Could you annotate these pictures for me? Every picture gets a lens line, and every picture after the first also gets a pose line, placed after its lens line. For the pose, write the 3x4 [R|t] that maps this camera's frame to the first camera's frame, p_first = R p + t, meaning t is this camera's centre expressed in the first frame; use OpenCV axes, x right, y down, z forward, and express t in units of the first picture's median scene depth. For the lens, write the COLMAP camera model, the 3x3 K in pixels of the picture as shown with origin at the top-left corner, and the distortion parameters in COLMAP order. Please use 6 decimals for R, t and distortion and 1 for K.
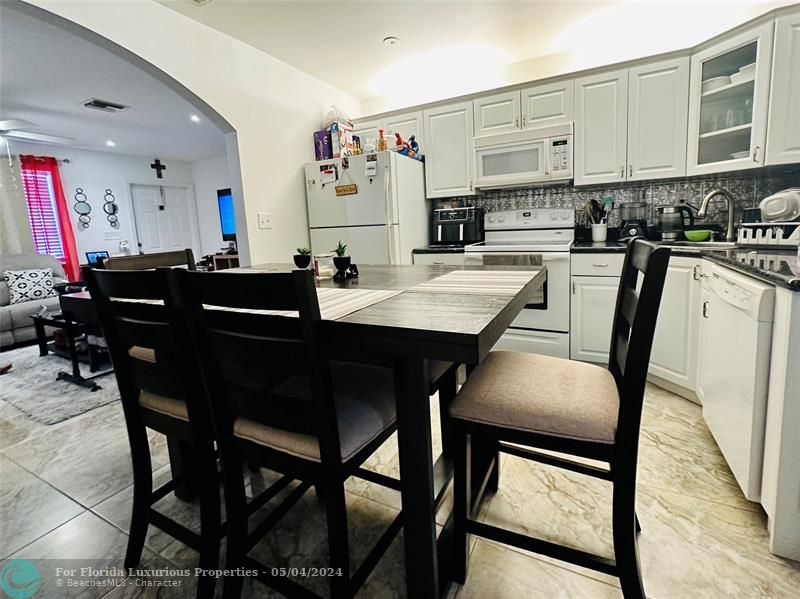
lens RADIAL K [[353.4, 0, 422.7], [0, 353.4, 267.1], [0, 0, 1]] dist [-0.000669, 0.000230]
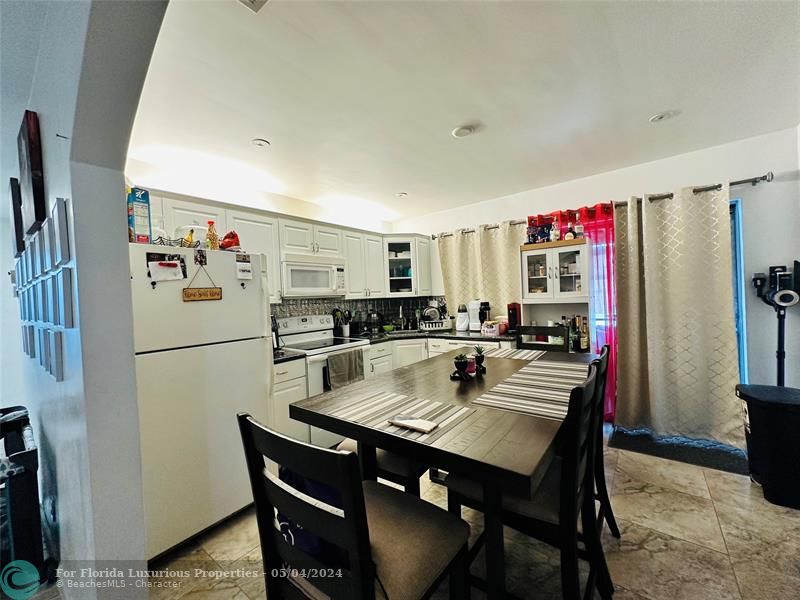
lens RADIAL K [[319.7, 0, 399.1], [0, 319.7, 300.8], [0, 0, 1]] dist [-0.002904, 0.000570]
pose [[0.207183, 0.028416, 0.977889, -0.767801], [0.156112, 0.985809, -0.061722, -0.104843], [-0.965766, 0.165448, 0.199807, 0.498477]]
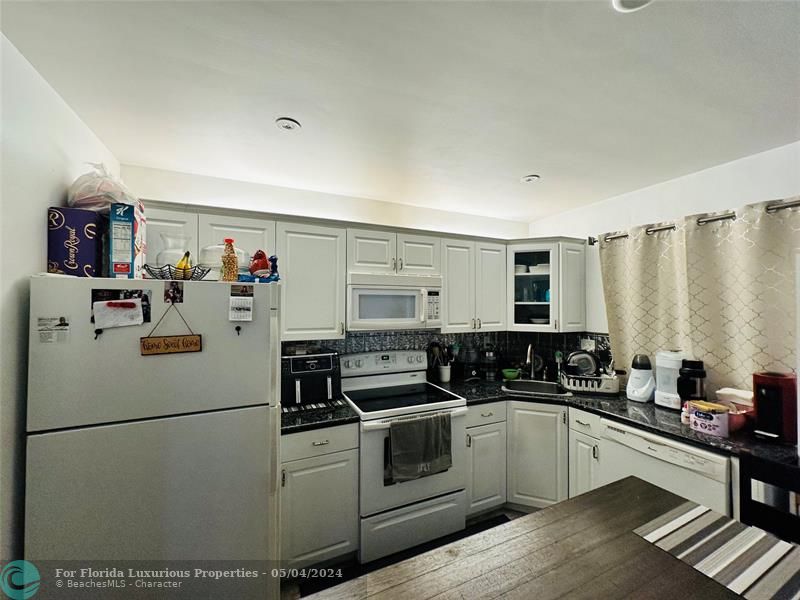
lens RADIAL K [[319.7, 0, 399.1], [0, 319.7, 300.8], [0, 0, 1]] dist [-0.002904, 0.000570]
pose [[0.632253, 0.060456, 0.772400, -0.369696], [0.064505, 0.989382, -0.130239, -0.201425], [-0.772072, 0.132168, 0.621640, 0.467319]]
